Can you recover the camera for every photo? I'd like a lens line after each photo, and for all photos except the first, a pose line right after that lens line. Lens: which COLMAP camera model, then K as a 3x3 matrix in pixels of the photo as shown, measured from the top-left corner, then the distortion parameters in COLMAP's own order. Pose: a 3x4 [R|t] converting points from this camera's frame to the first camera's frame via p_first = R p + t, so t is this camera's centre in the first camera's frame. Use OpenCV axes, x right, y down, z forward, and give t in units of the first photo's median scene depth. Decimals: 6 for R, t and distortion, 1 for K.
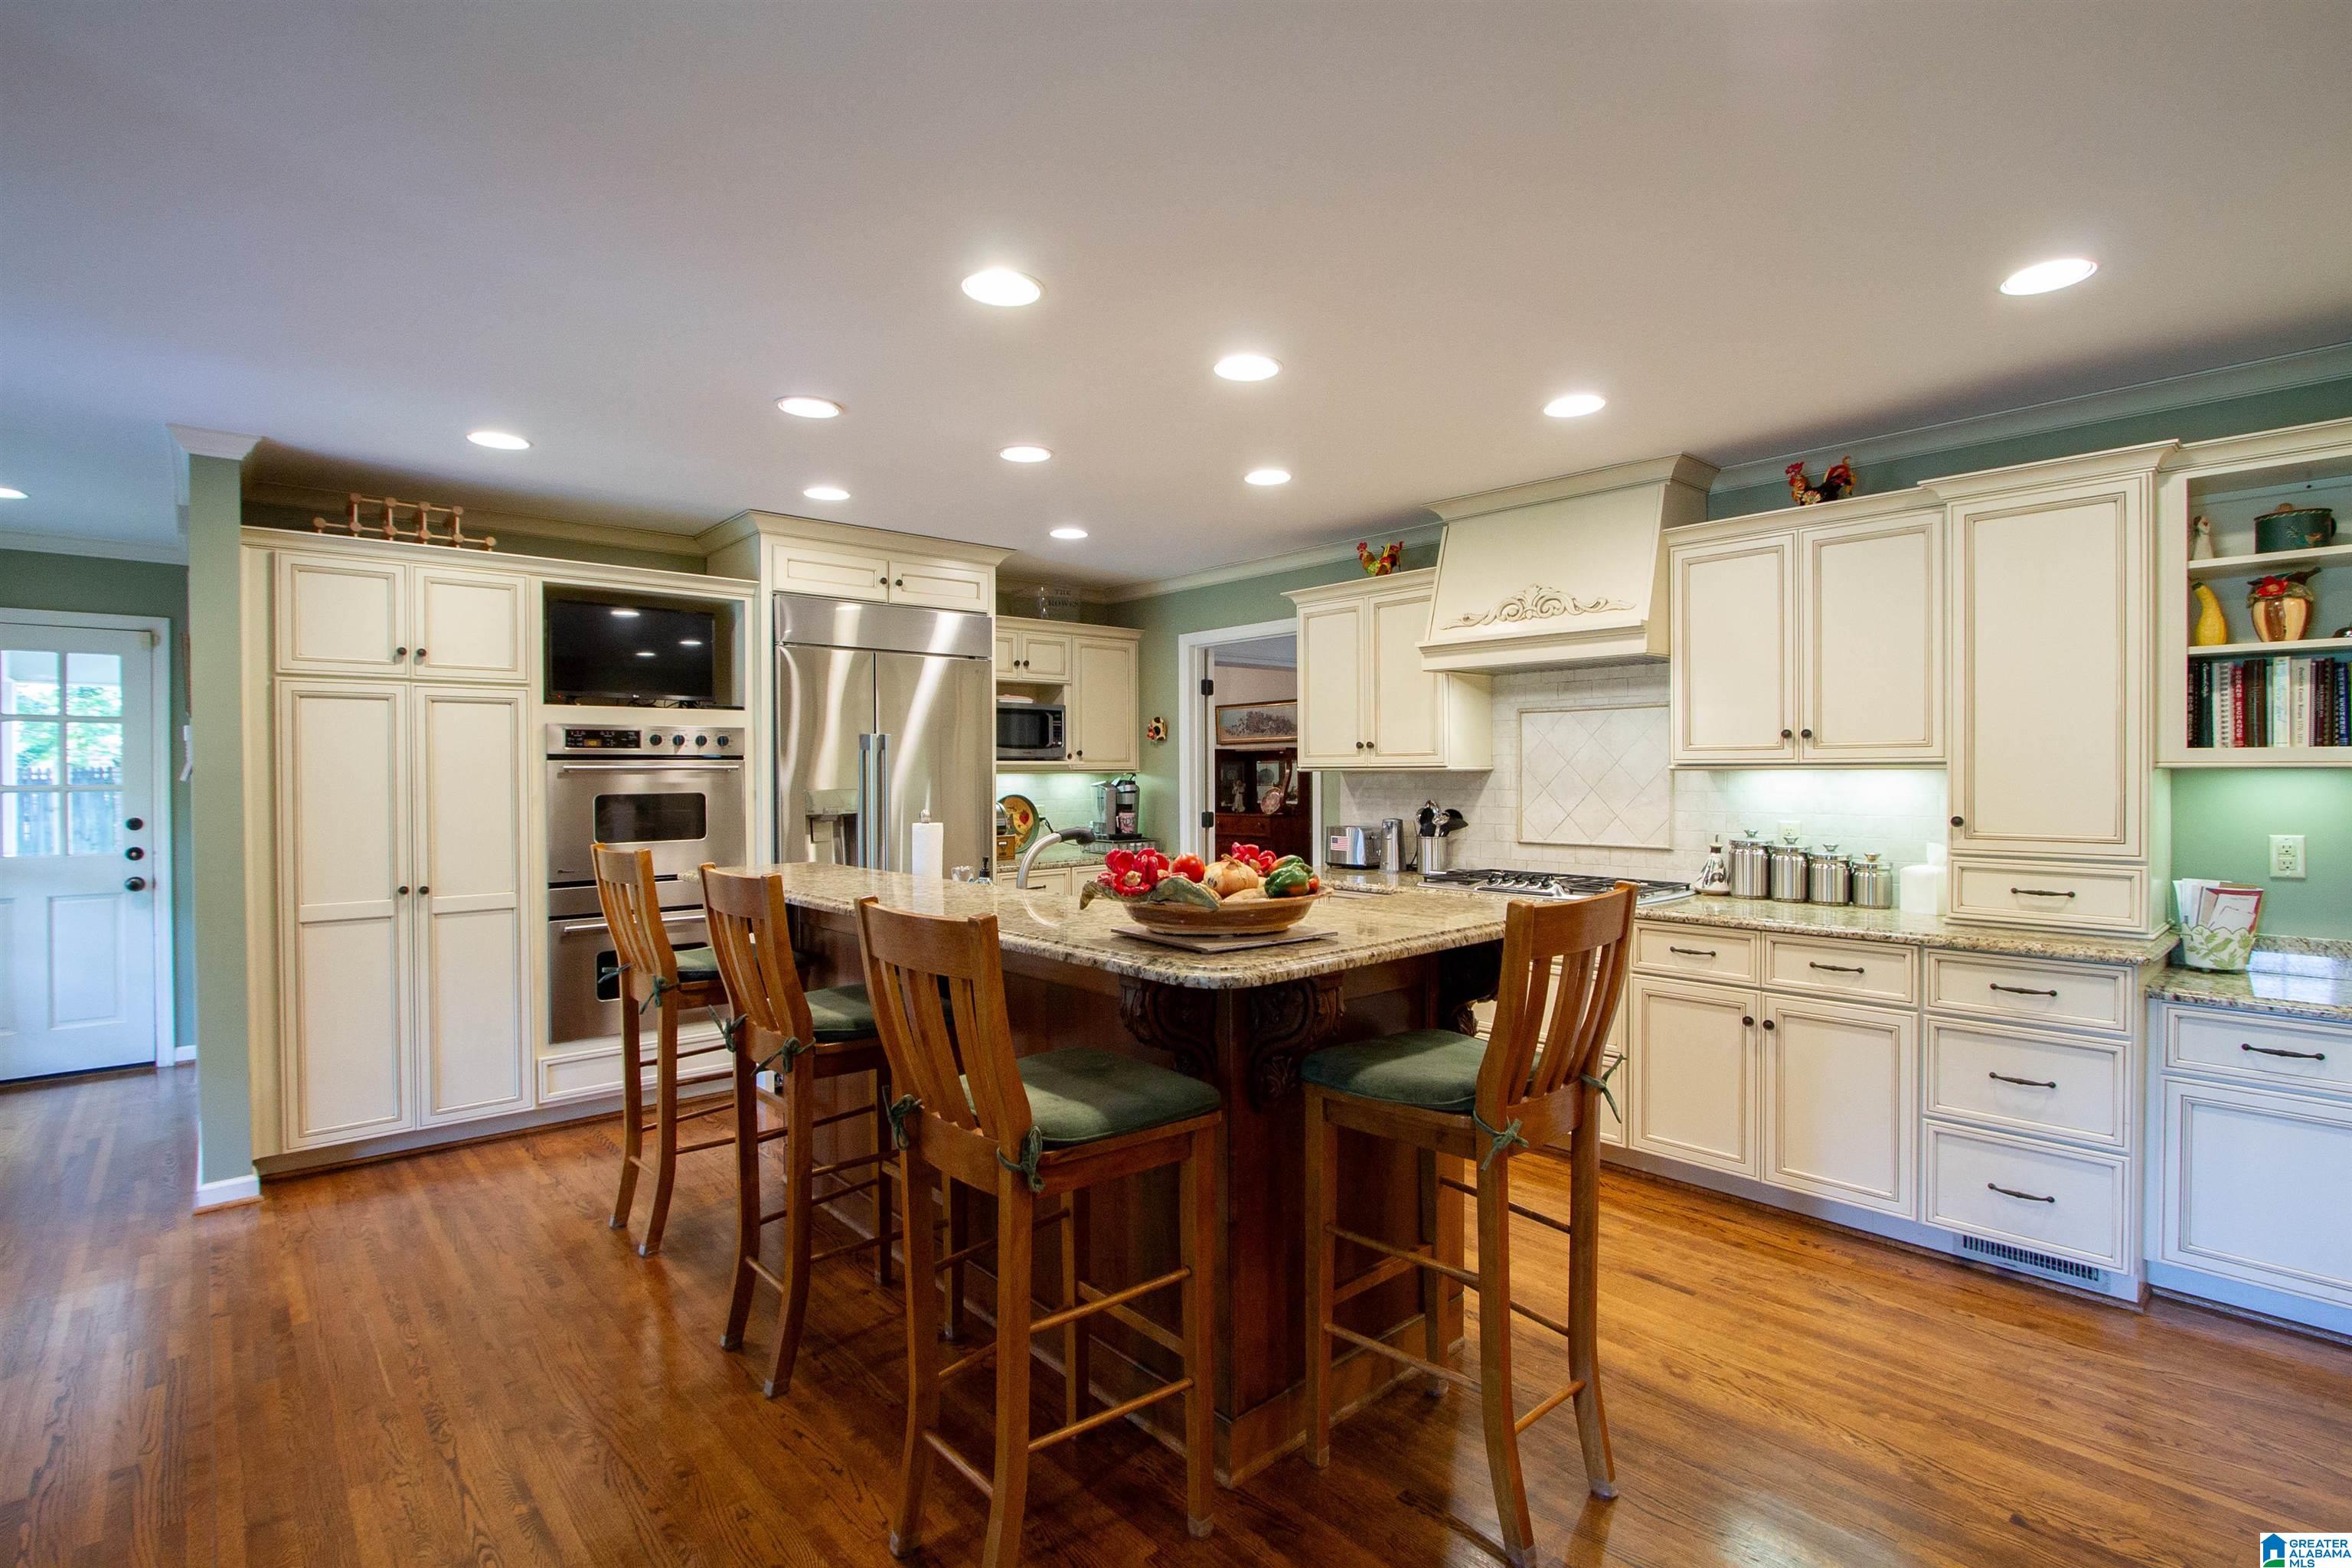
lens RADIAL K [[1105.8, 0, 1205.0], [0, 1105.8, 779.7], [0, 0, 1]] dist [-0.020494, 0.001454]
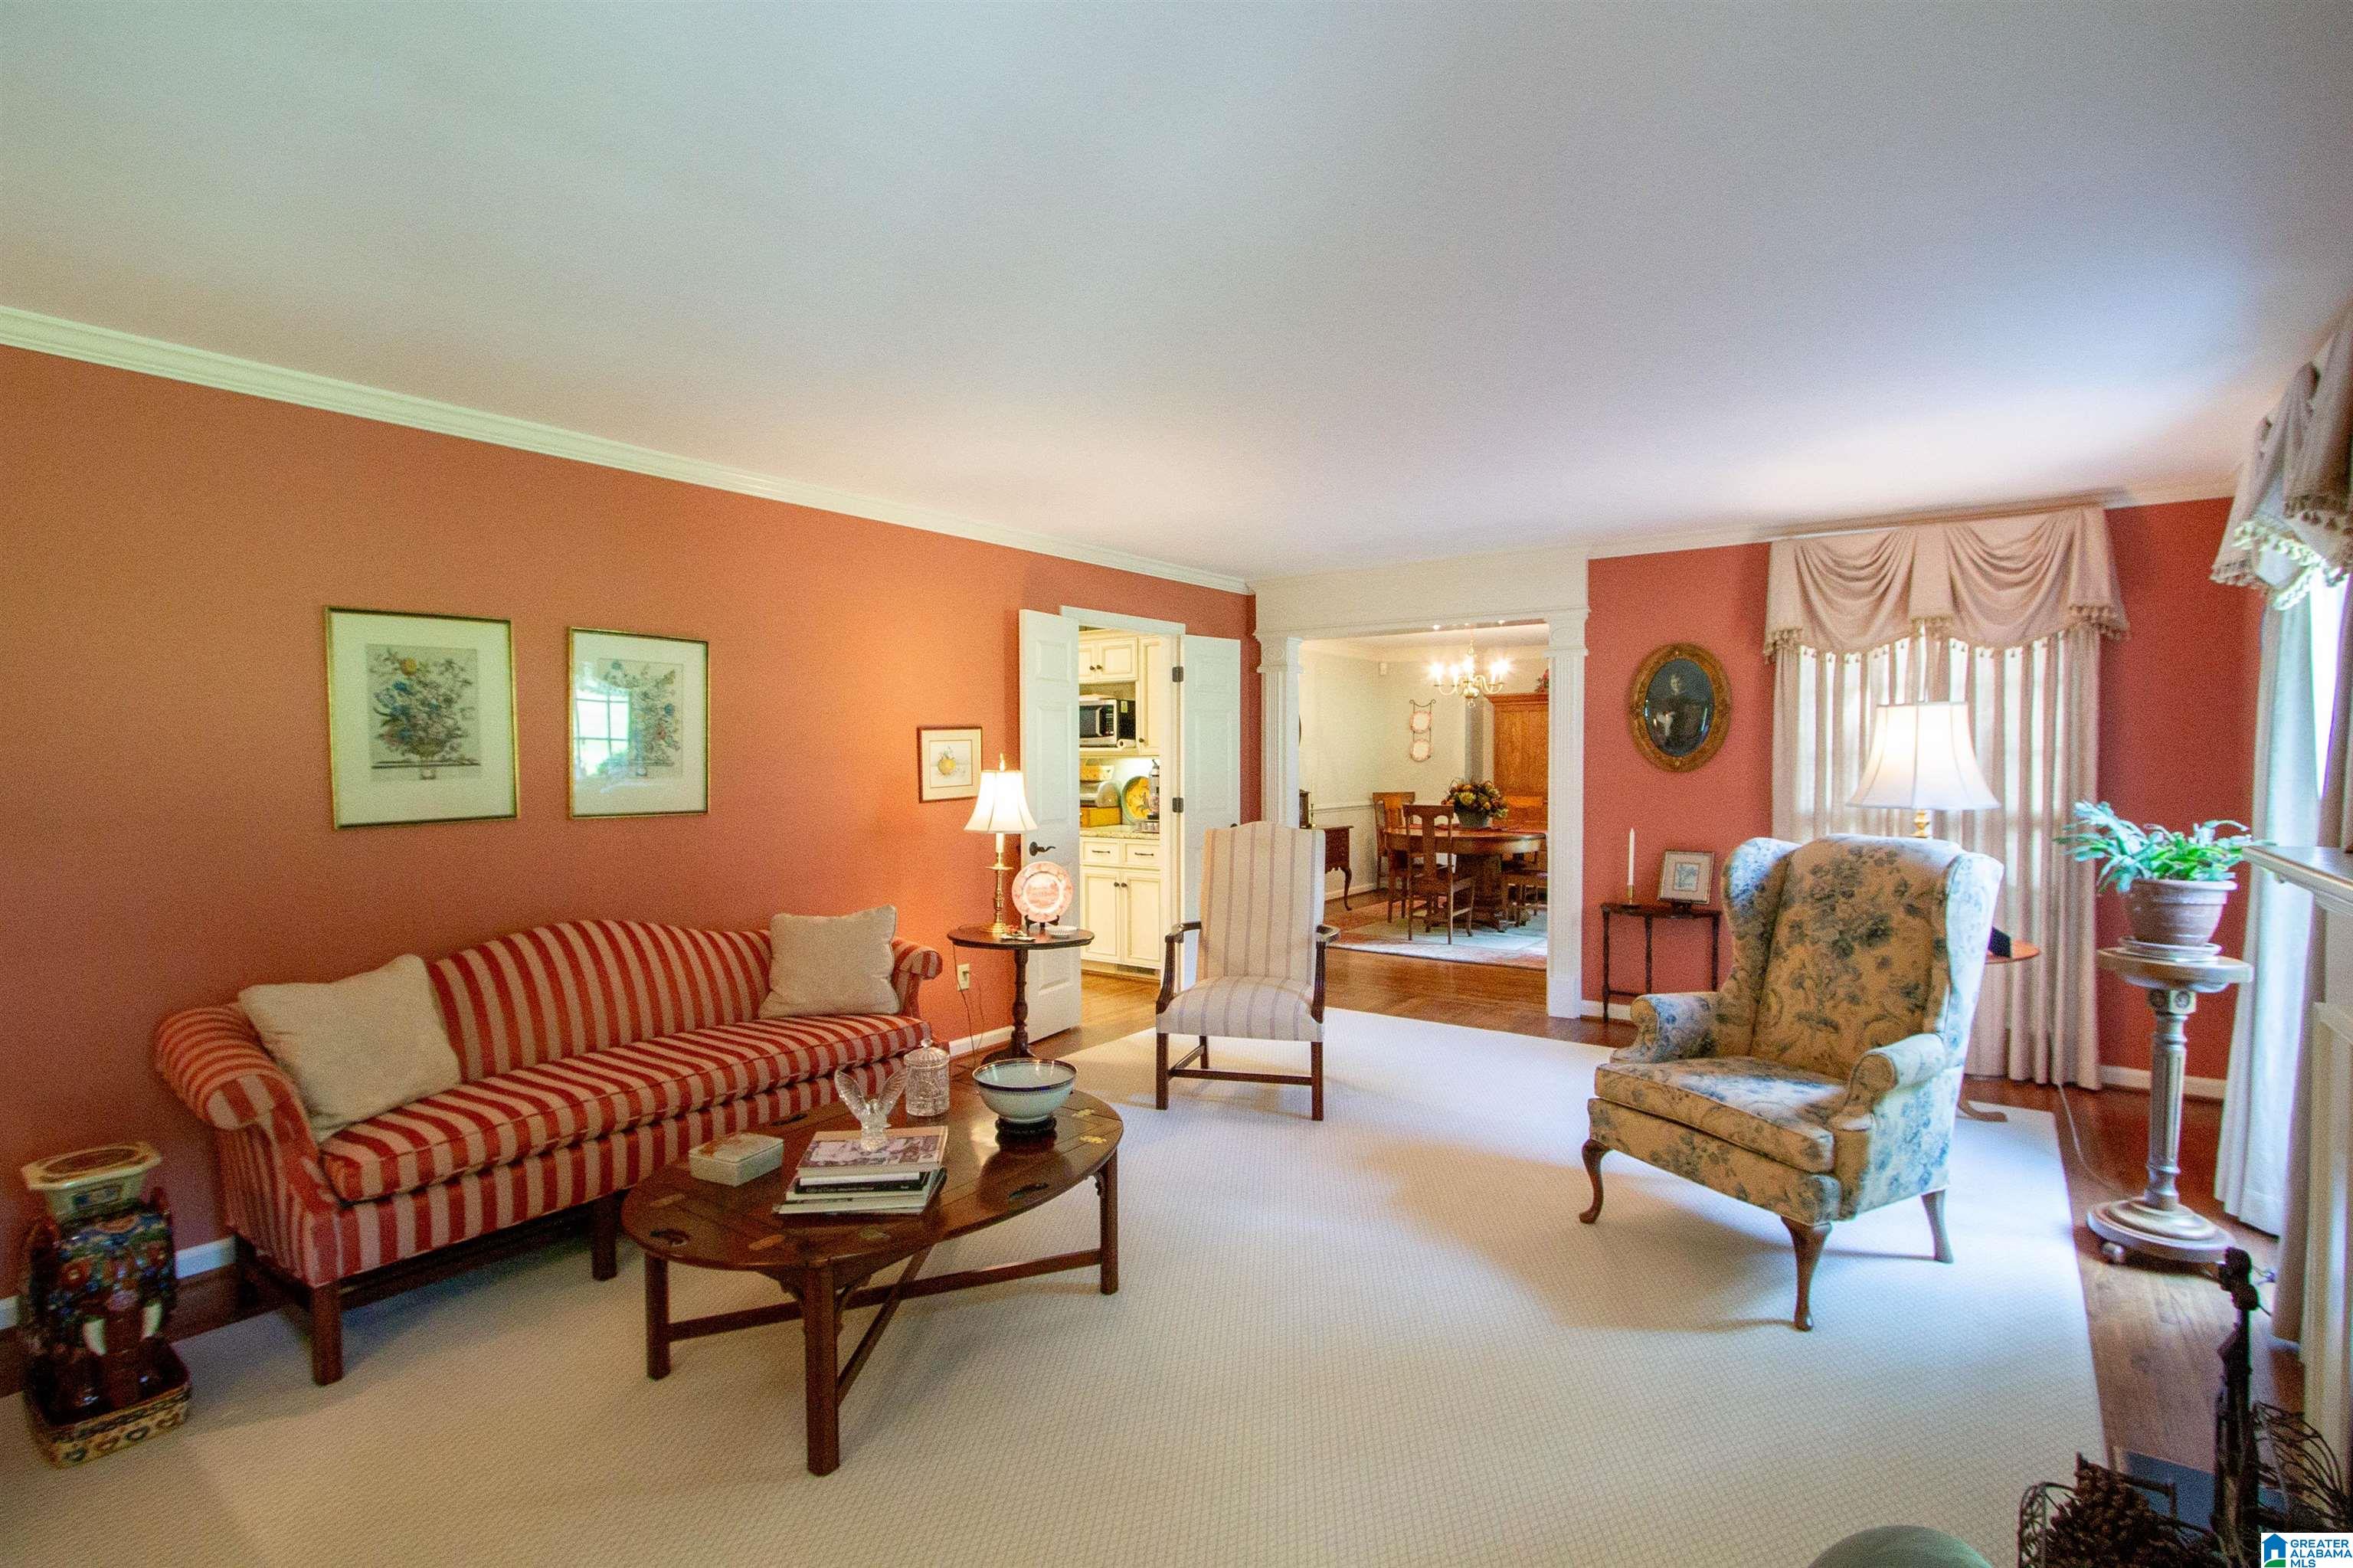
lens RADIAL K [[1106.3, 0, 1205.5], [0, 1106.3, 779.7], [0, 0, 1]] dist [-0.020494, 0.001454]
pose [[0.202735, 0.022508, -0.978975, 1.359219], [-0.009614, 0.999733, 0.020995, -0.011363], [0.979186, 0.005155, 0.202897, 1.112212]]
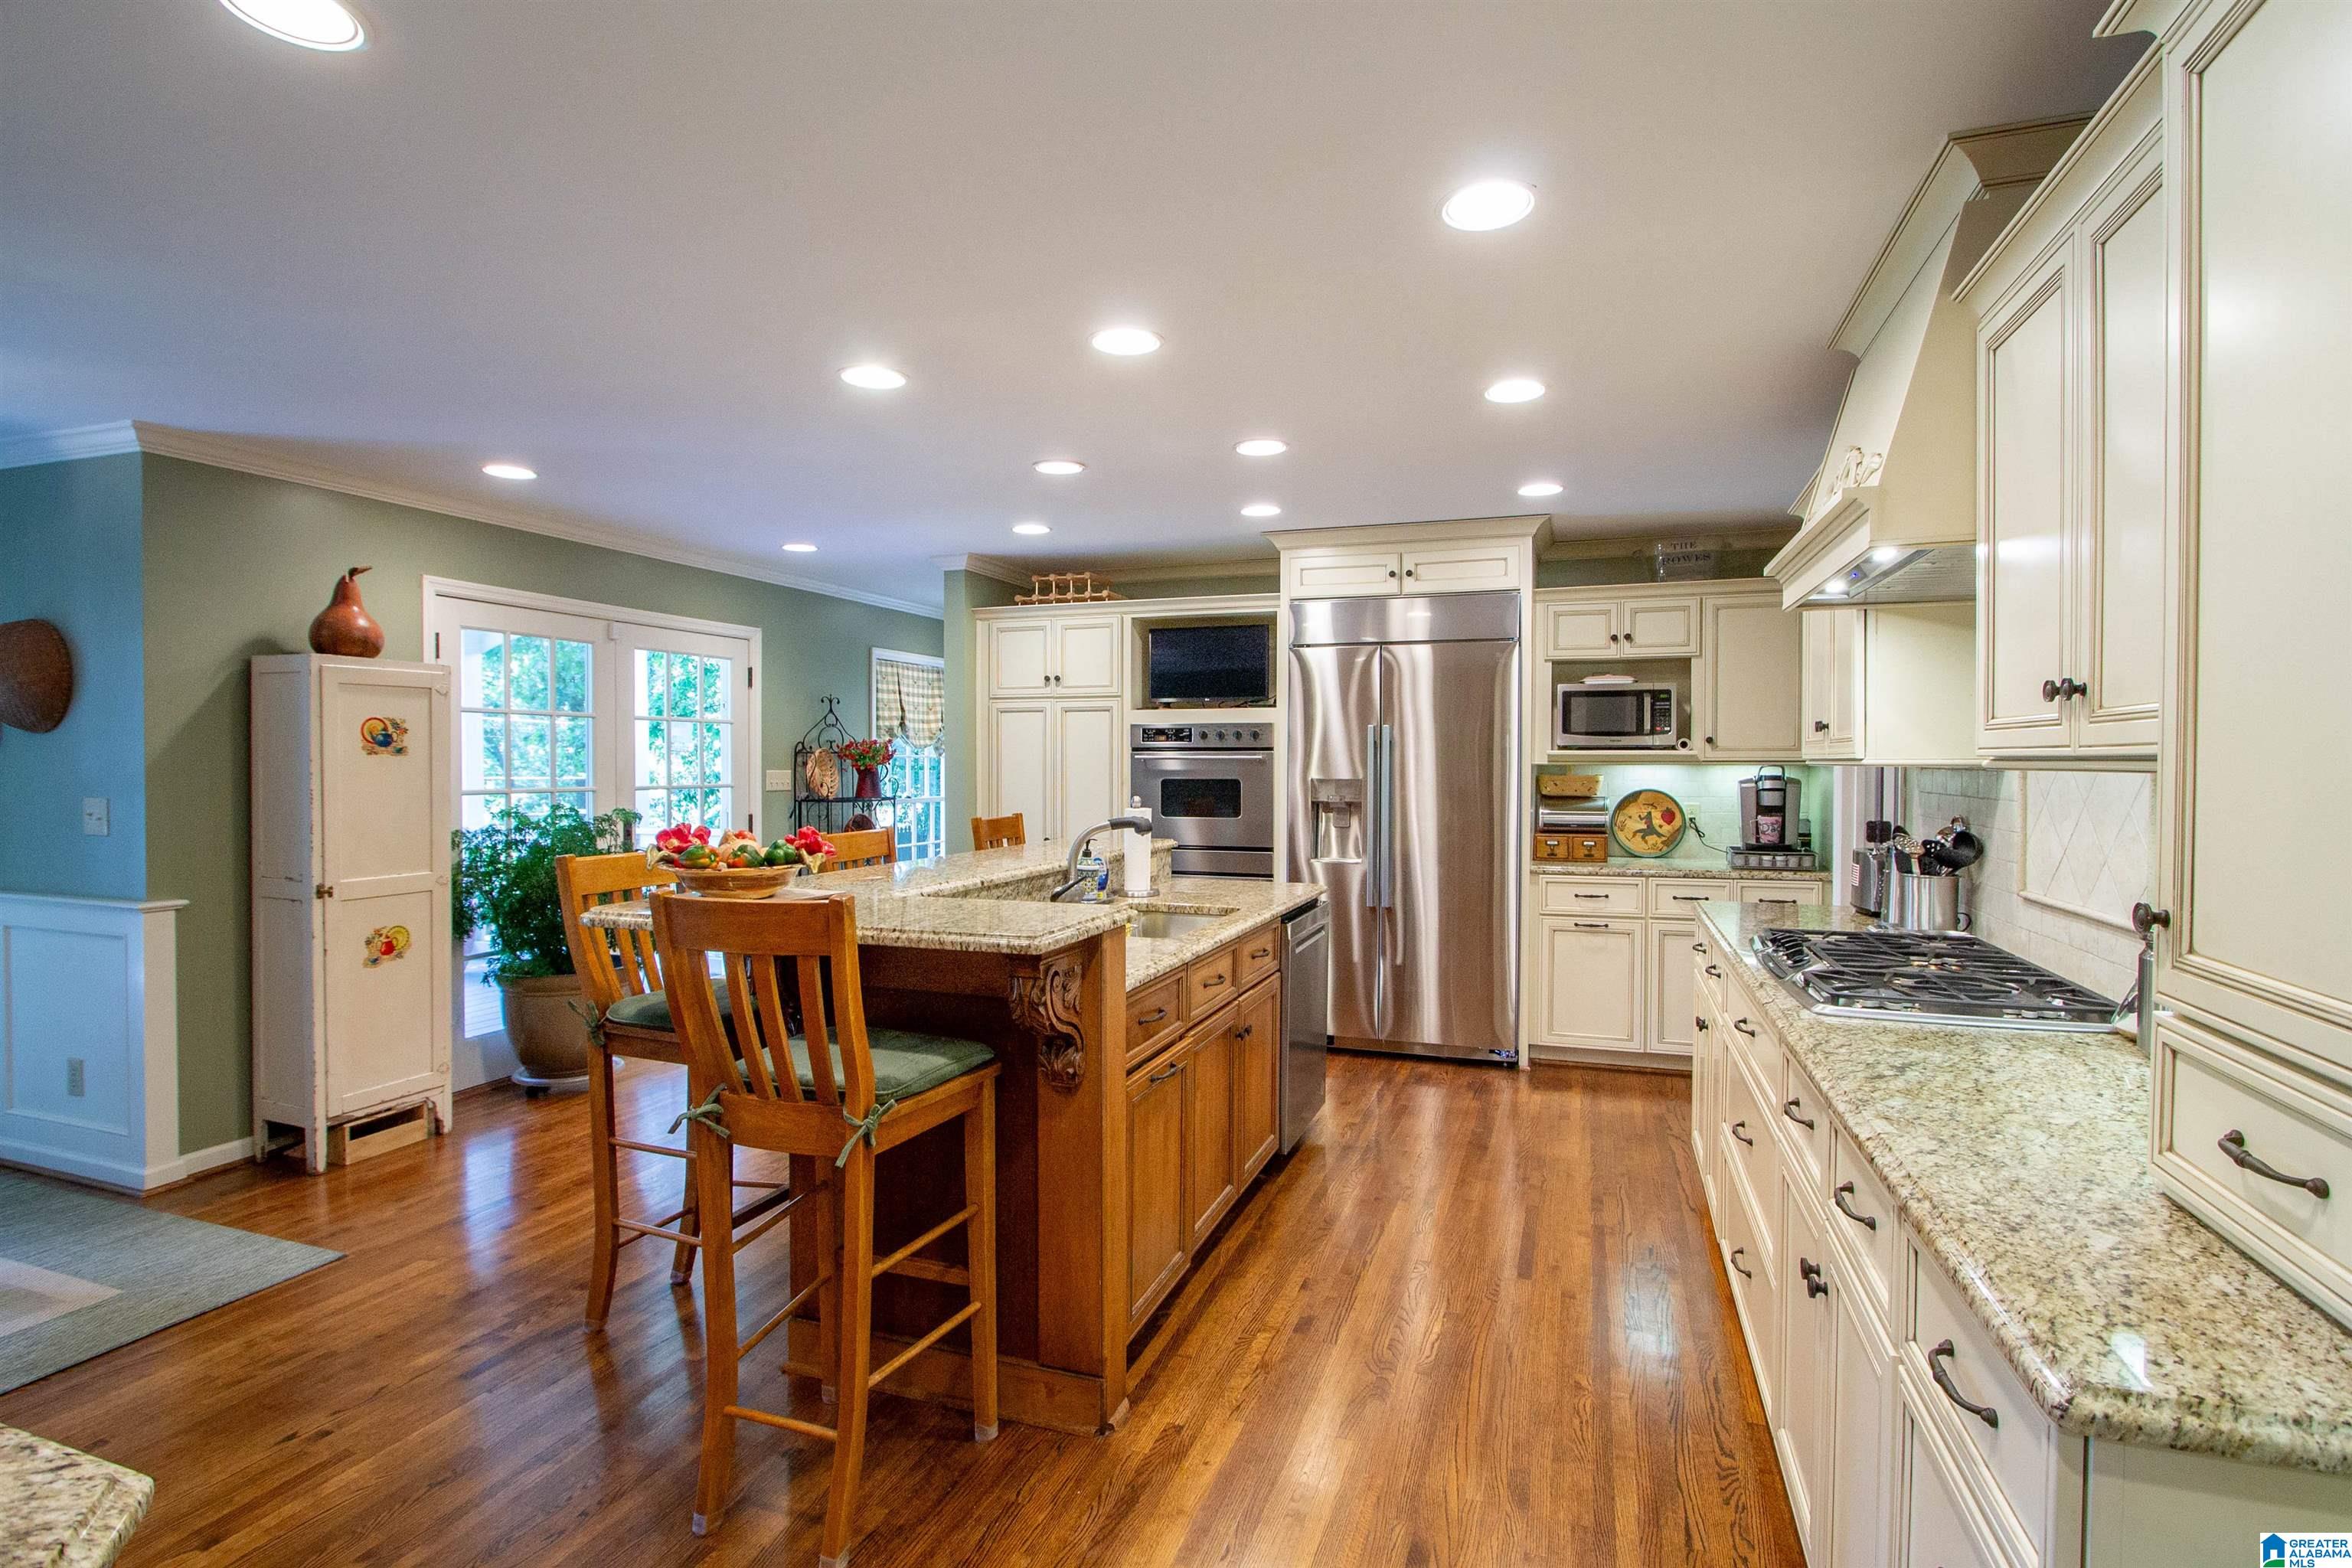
lens RADIAL K [[1138.9, 0, 1176.0], [0, 1138.9, 784.0], [0, 0, 1]] dist [-0.014385, 0.000873]
pose [[0.462836, 0.023884, -0.886122, 0.586454], [-0.011367, 0.999715, 0.021009, -0.007124], [0.886371, 0.000349, 0.462975, 0.360436]]
